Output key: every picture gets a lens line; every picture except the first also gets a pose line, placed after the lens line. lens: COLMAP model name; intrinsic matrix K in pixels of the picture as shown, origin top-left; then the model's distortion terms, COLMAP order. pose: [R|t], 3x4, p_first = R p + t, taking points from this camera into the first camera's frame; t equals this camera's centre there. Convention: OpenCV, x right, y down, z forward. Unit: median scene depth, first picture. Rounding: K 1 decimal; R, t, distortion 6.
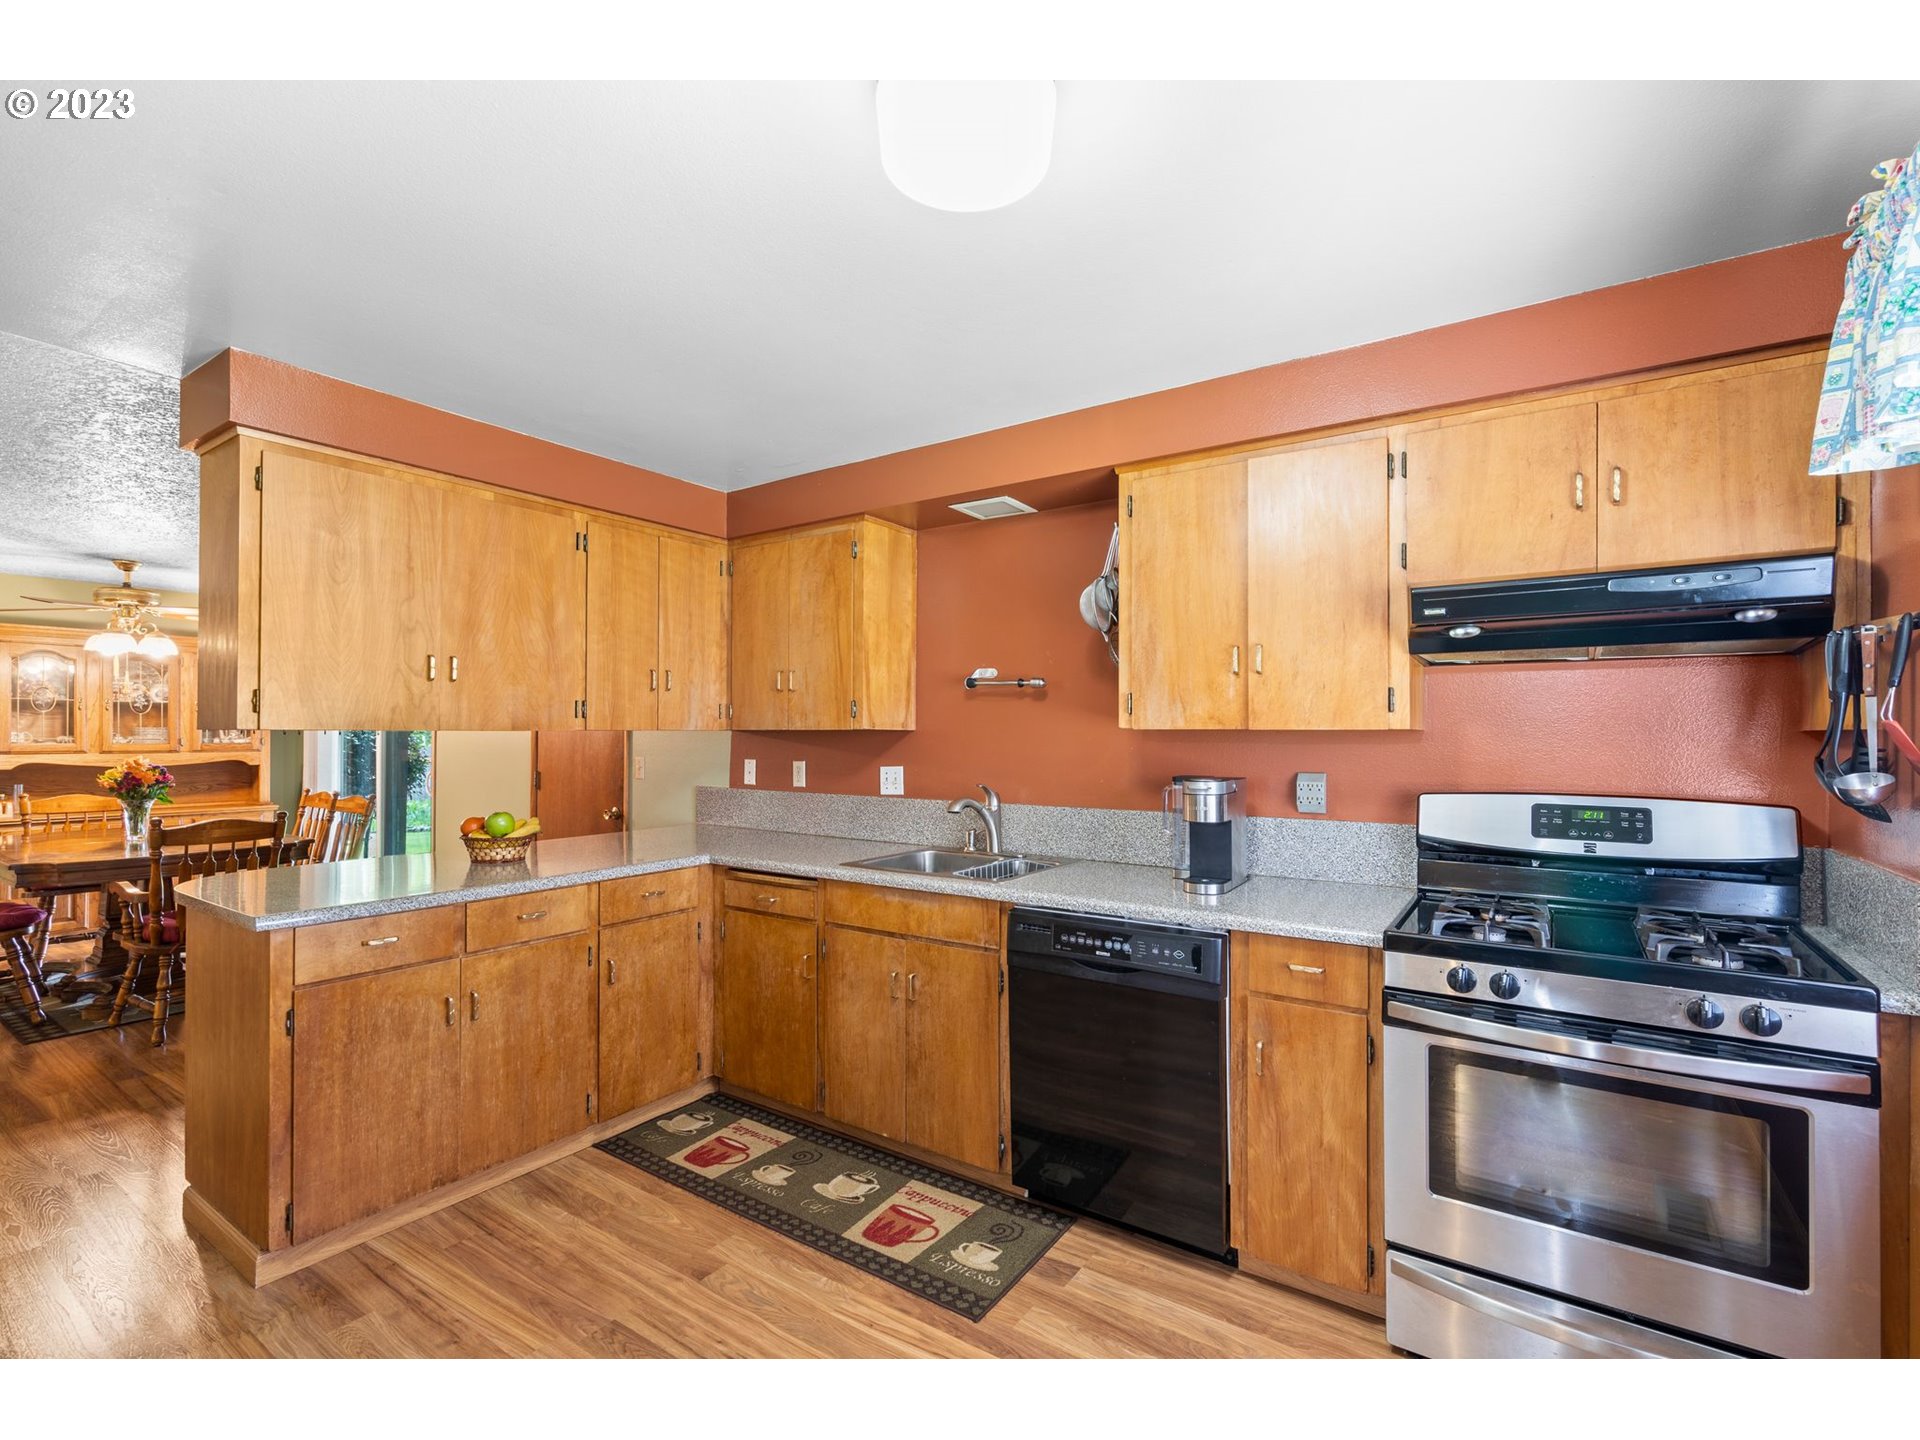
lens RADIAL K [[883.8, 0, 964.4], [0, 883.8, 728.9], [0, 0, 1]] dist [0.000038, 0.000284]
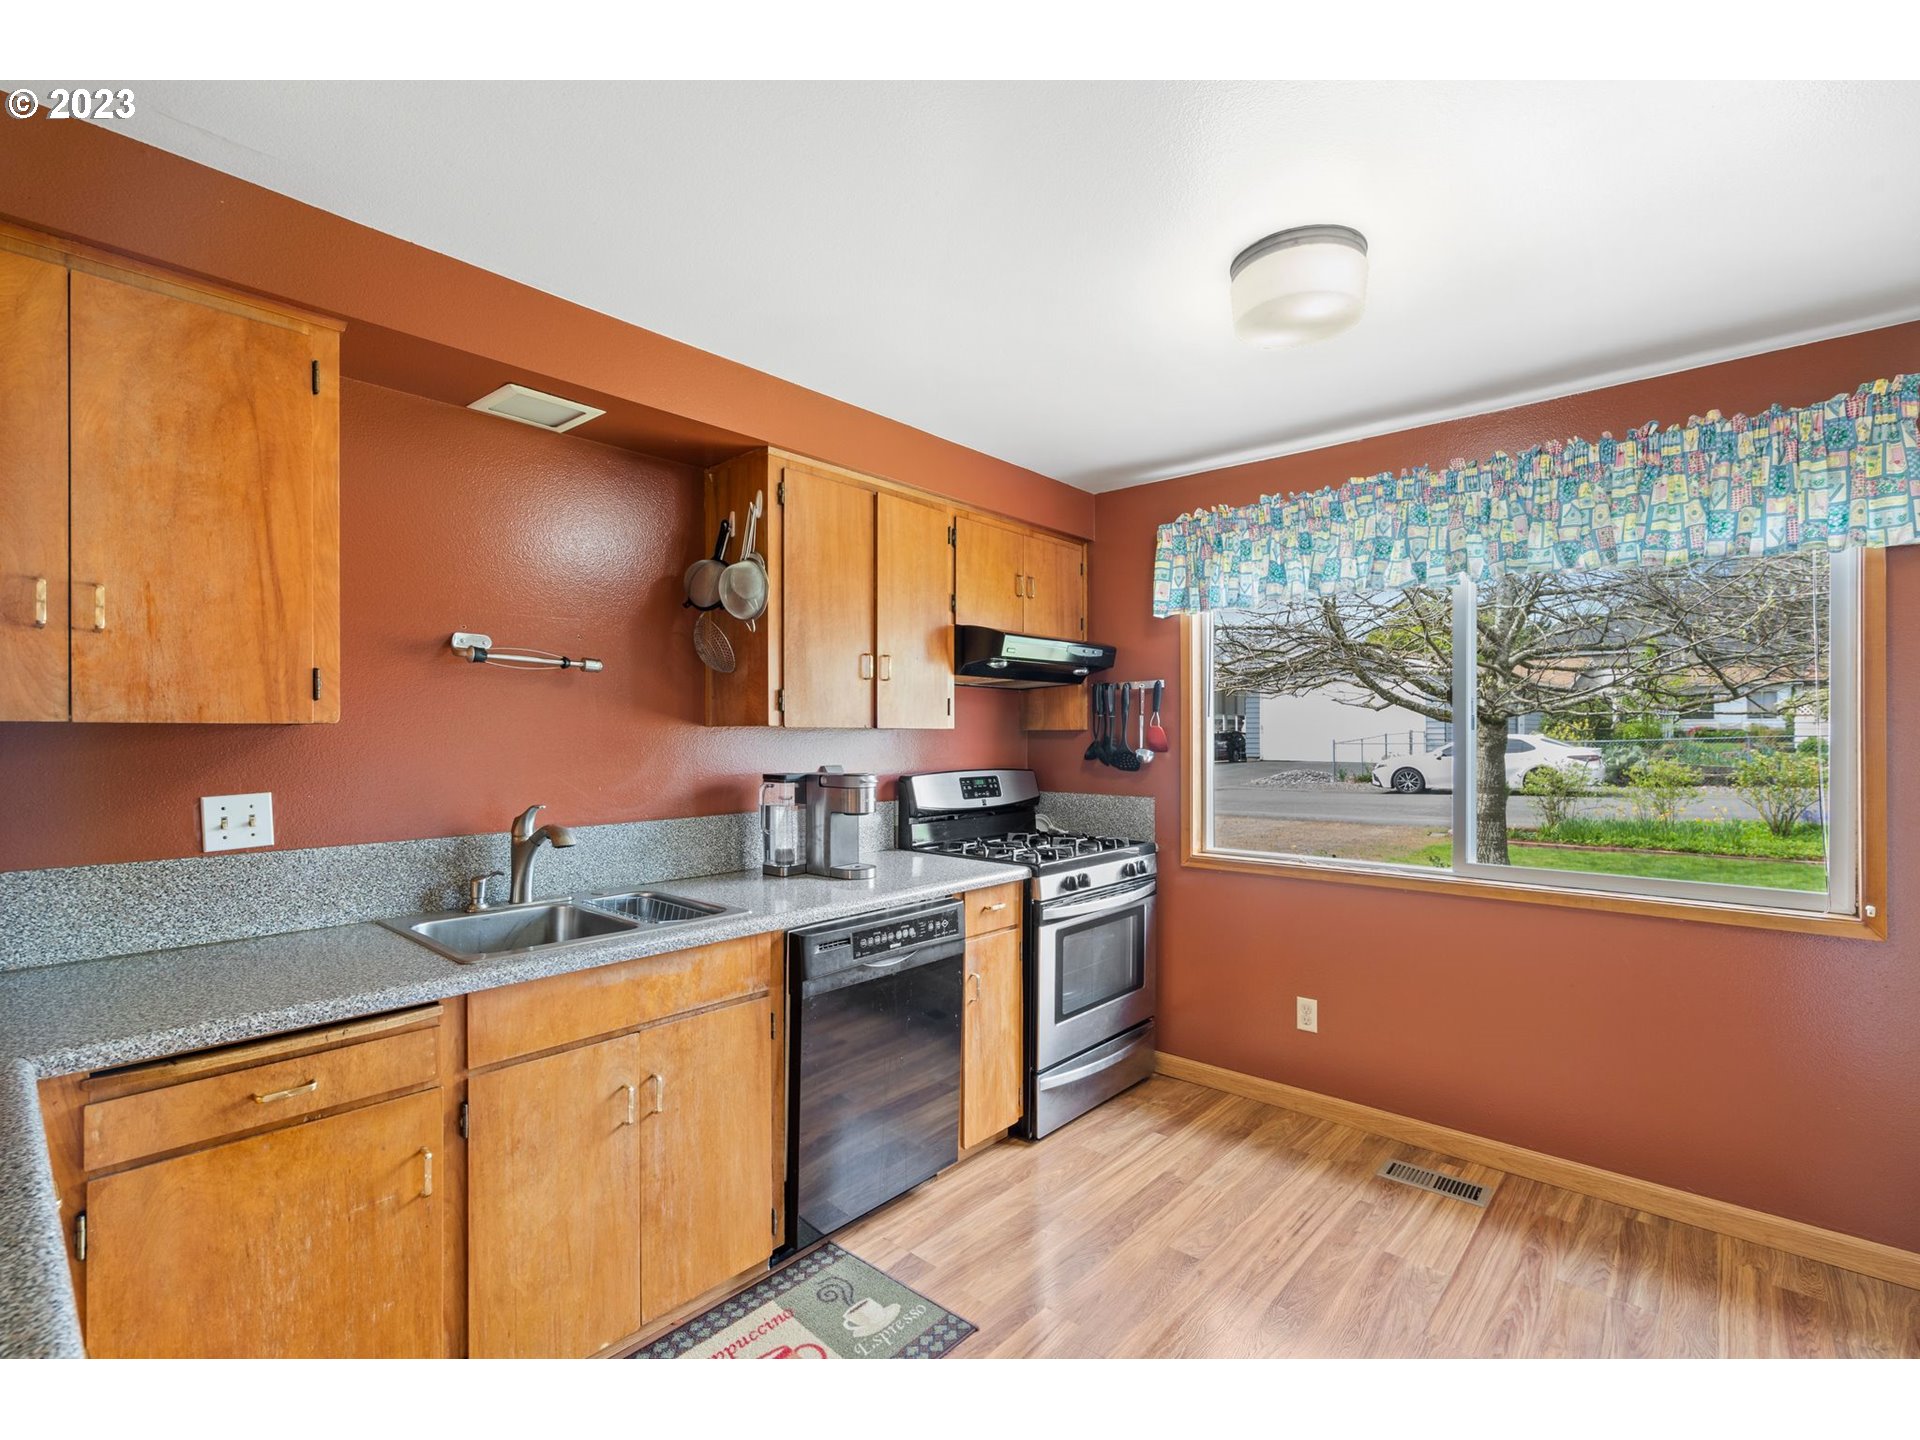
lens RADIAL K [[883.8, 0, 964.4], [0, 883.8, 728.9], [0, 0, 1]] dist [0.000038, 0.000284]
pose [[0.115171, 0.002401, 0.993343, -0.412818], [-0.007955, 0.999967, -0.001495, 0.001268], [-0.993314, -0.007729, 0.115186, 0.386020]]
